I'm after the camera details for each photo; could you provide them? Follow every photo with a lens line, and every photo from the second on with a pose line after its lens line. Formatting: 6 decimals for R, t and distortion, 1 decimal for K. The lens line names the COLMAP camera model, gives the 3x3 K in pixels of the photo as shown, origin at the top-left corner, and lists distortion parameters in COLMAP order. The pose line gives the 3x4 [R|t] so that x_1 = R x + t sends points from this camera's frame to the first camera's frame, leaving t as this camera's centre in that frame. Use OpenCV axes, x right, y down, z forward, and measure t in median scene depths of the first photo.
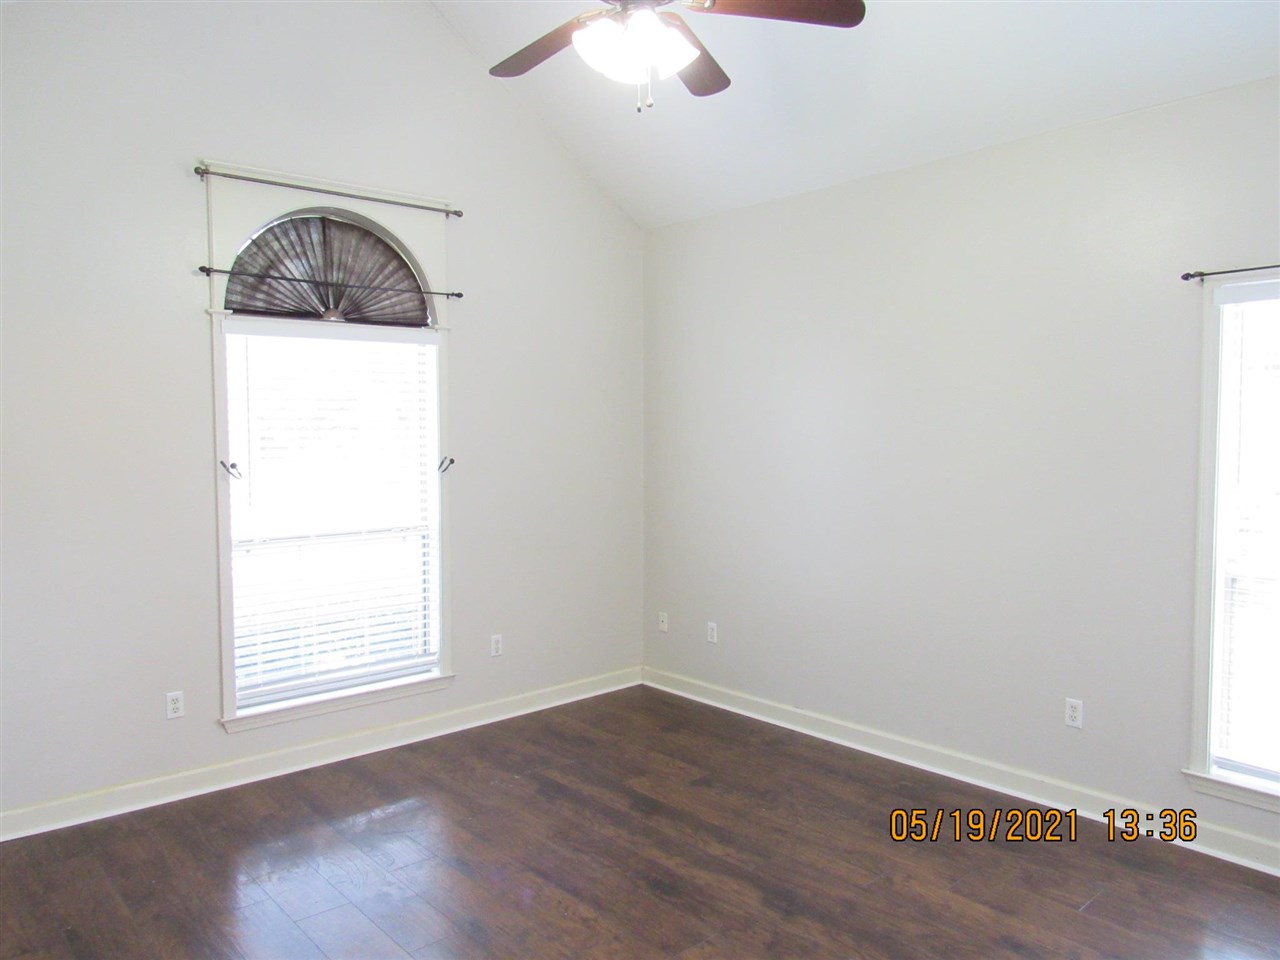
lens RADIAL K [[919.2, 0, 632.2], [0, 919.2, 484.7], [0, 0, 1]] dist [-0.001979, 0.011317]
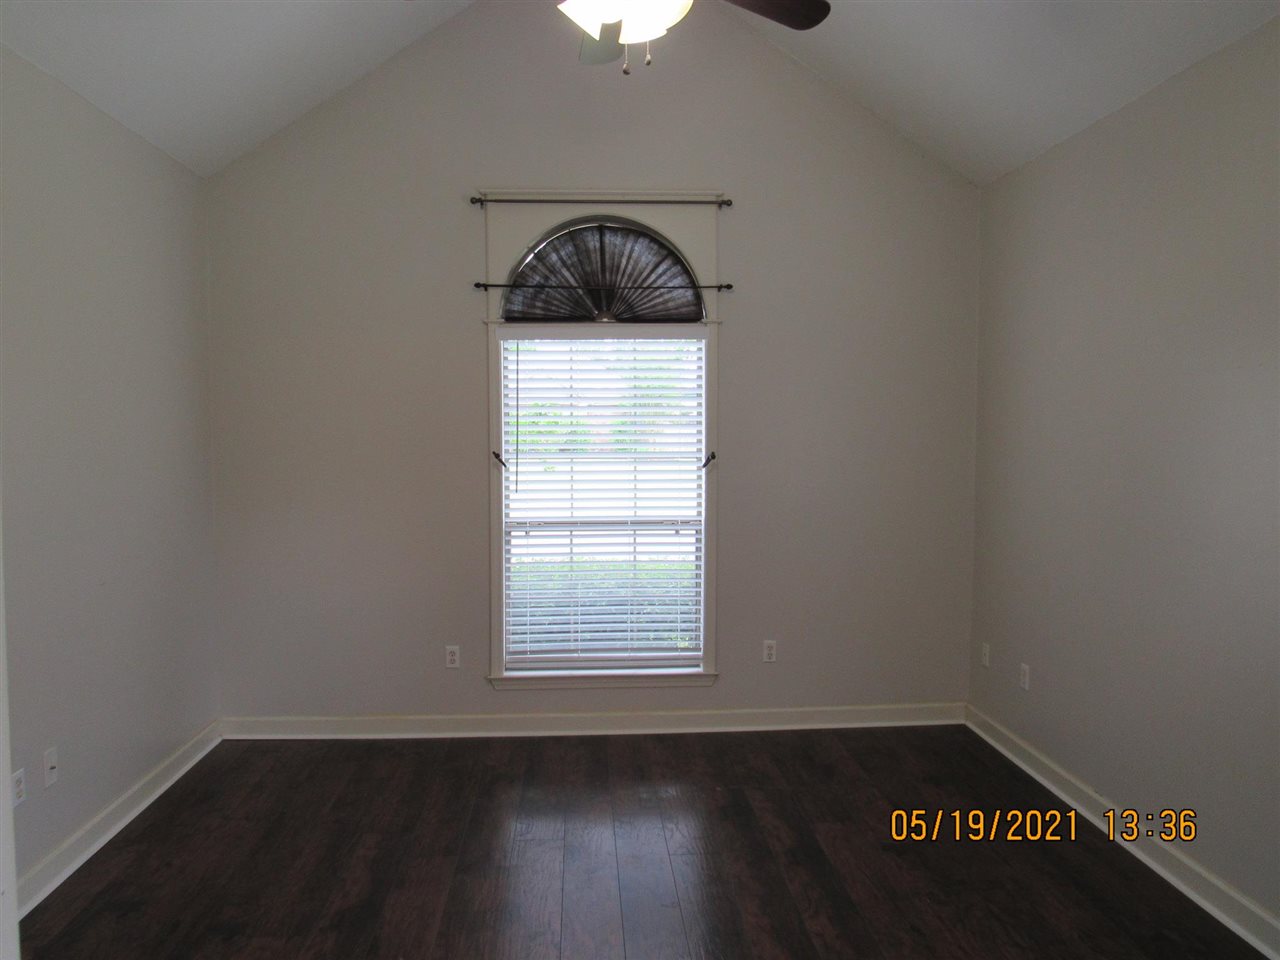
lens RADIAL K [[919.2, 0, 630.3], [0, 919.2, 484.7], [0, 0, 1]] dist [-0.001979, 0.011317]
pose [[0.796088, 0.042197, -0.603707, 0.347141], [-0.037917, 0.999084, 0.019833, -0.012668], [0.603991, 0.007102, 0.796959, 0.172924]]
